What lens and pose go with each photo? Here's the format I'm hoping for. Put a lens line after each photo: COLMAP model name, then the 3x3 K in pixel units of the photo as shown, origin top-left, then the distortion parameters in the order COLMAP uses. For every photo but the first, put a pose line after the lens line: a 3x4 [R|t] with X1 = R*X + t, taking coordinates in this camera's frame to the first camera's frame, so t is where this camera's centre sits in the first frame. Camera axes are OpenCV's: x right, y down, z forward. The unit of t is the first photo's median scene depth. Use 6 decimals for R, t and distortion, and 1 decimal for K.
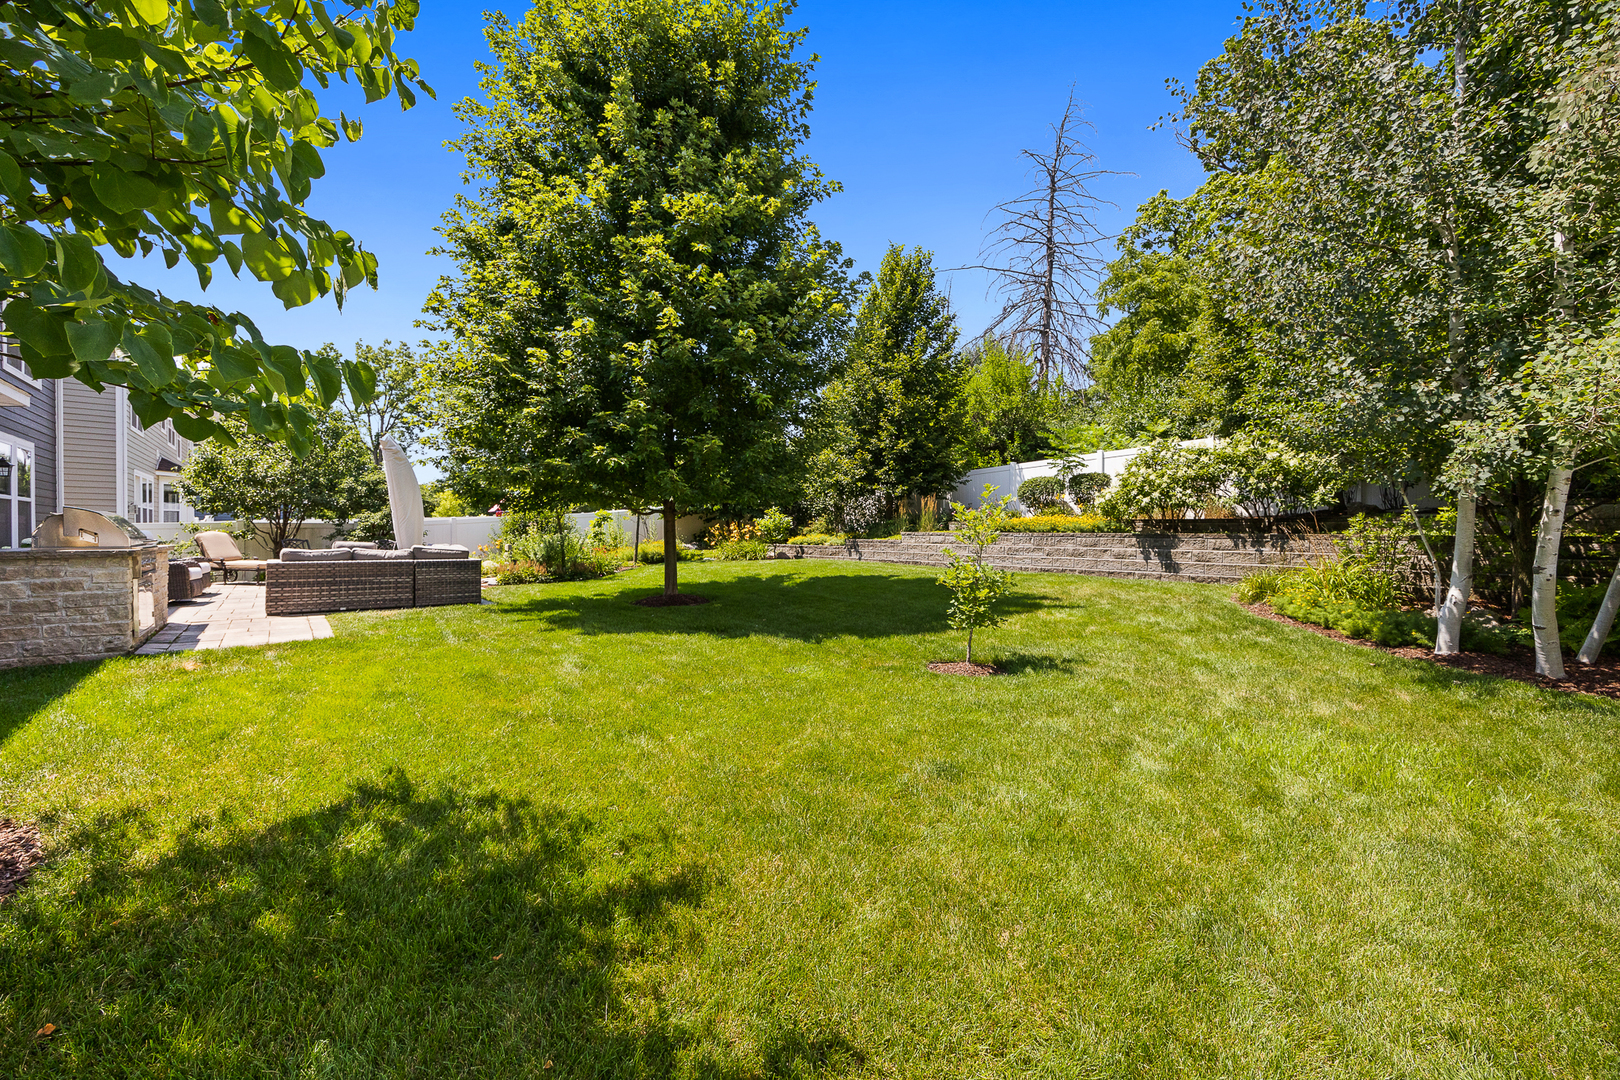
lens RADIAL K [[619.5, 0, 806.7], [0, 619.5, 539.4], [0, 0, 1]] dist [-0.000908, -0.000128]
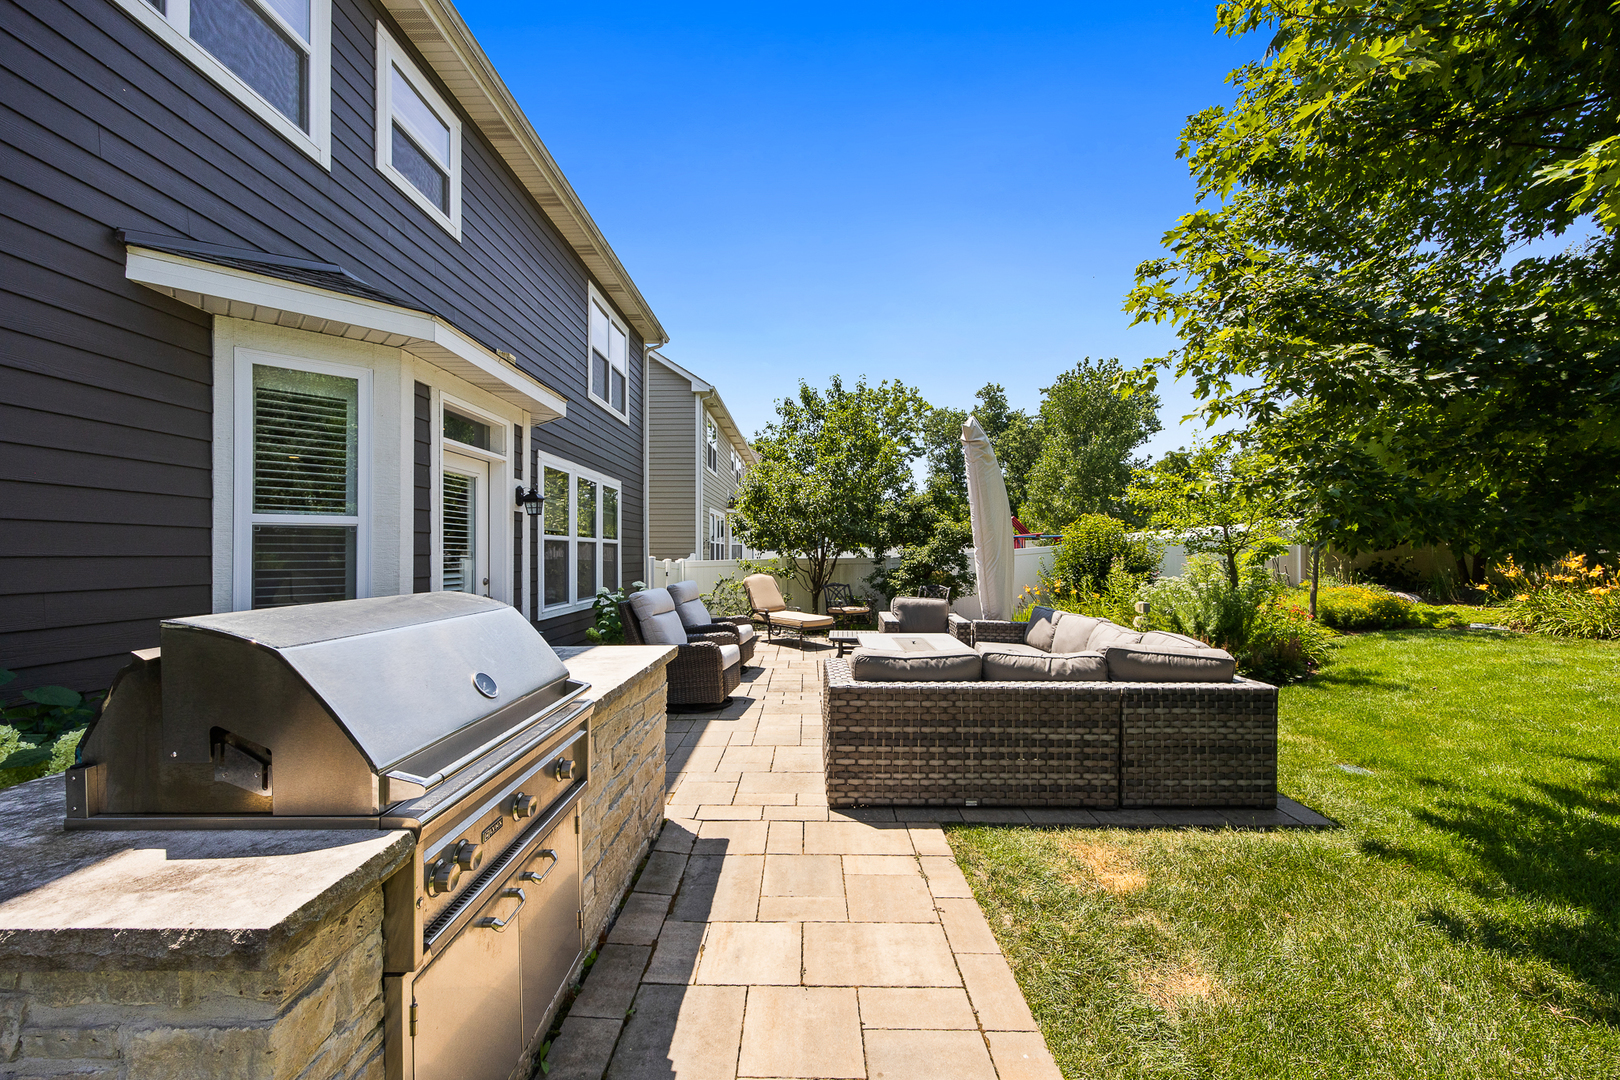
lens RADIAL K [[619.5, 0, 806.7], [0, 619.5, 539.4], [0, 0, 1]] dist [-0.000908, -0.000128]
pose [[0.762109, -0.021270, -0.647099, -0.330347], [-0.000804, 0.999428, -0.033798, -0.027155], [0.647448, 0.026278, 0.761656, 0.360747]]
